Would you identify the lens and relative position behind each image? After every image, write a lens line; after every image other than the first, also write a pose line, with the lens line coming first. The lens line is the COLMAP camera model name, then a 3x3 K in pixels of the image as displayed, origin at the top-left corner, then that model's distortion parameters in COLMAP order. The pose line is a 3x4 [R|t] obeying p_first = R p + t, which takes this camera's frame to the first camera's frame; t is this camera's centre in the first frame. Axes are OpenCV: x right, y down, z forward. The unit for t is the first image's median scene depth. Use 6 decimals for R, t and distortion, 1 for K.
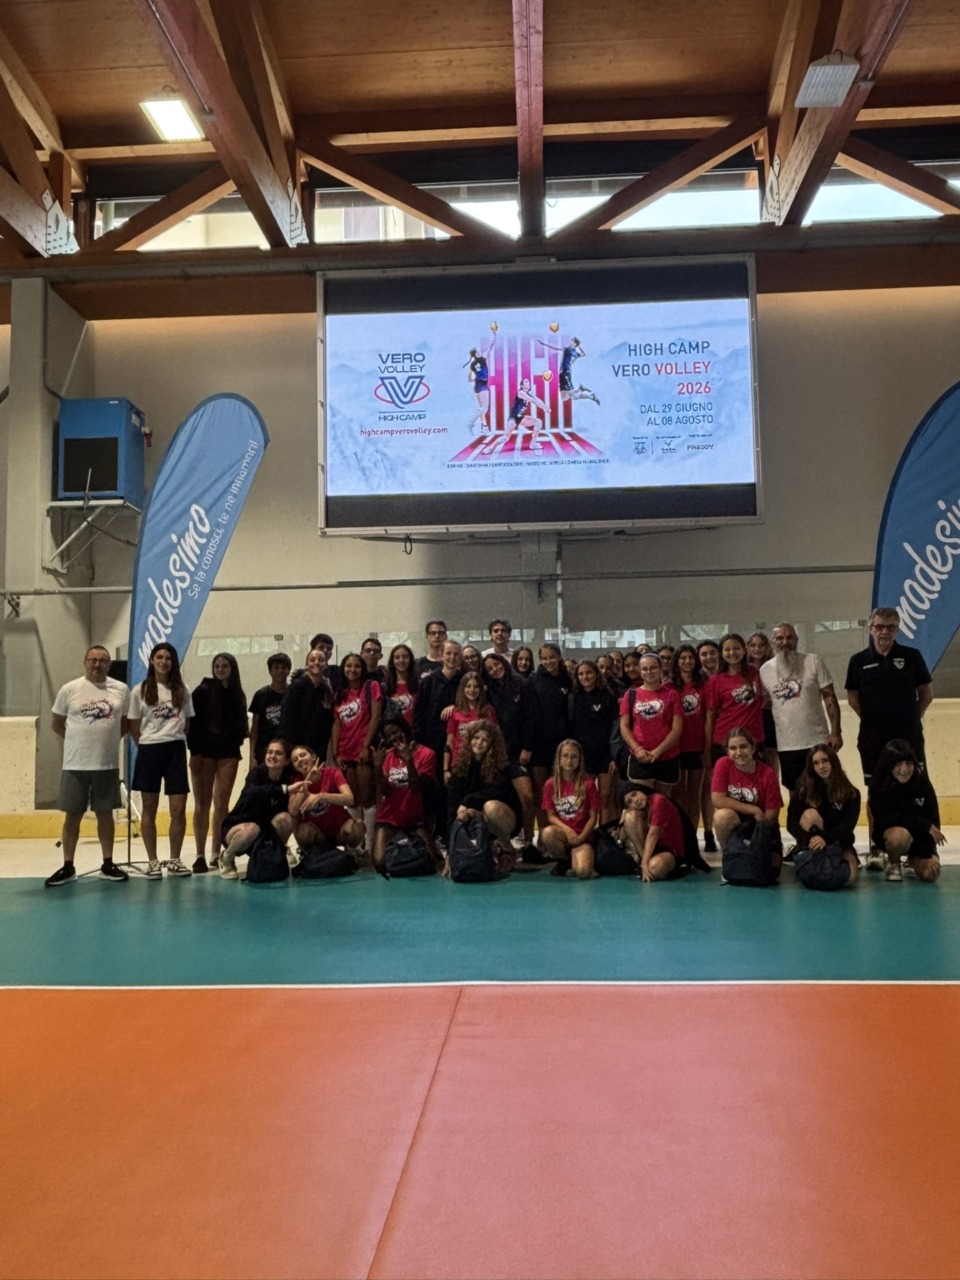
lens RADIAL K [[962.3, 0, 488.0], [0, 962.3, 655.3], [0, 0, 1]] dist [0.037407, -0.033472]
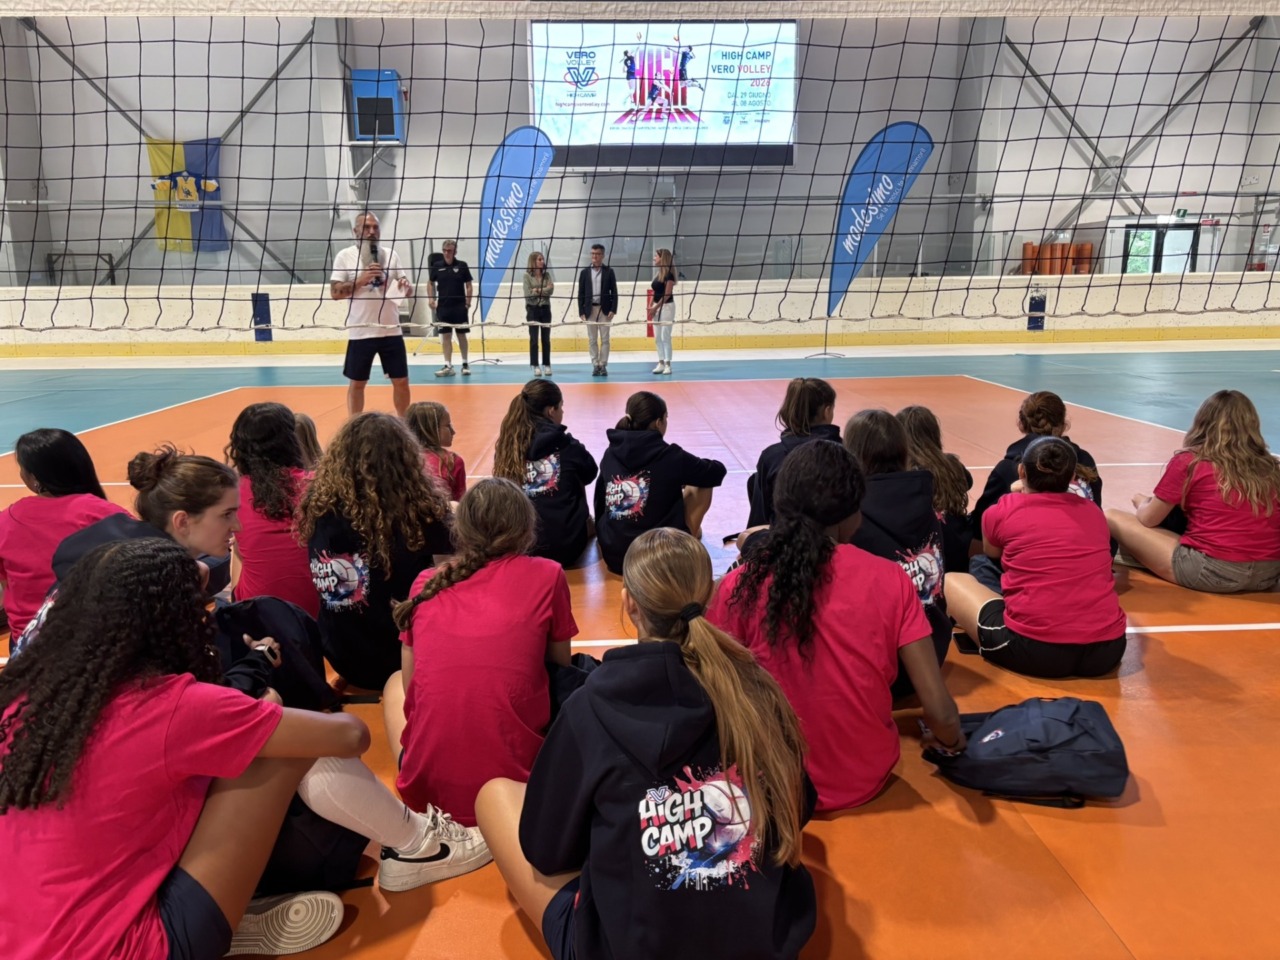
lens RADIAL K [[962.3, 0, 647.0], [0, 962.3, 479.5], [0, 0, 1]] dist [0.037407, -0.033472]
pose [[0.994450, -0.013927, 0.104289, -0.159179], [-0.015647, 0.960604, 0.277481, -0.080548], [-0.104045, -0.277572, 0.955054, -0.738497]]
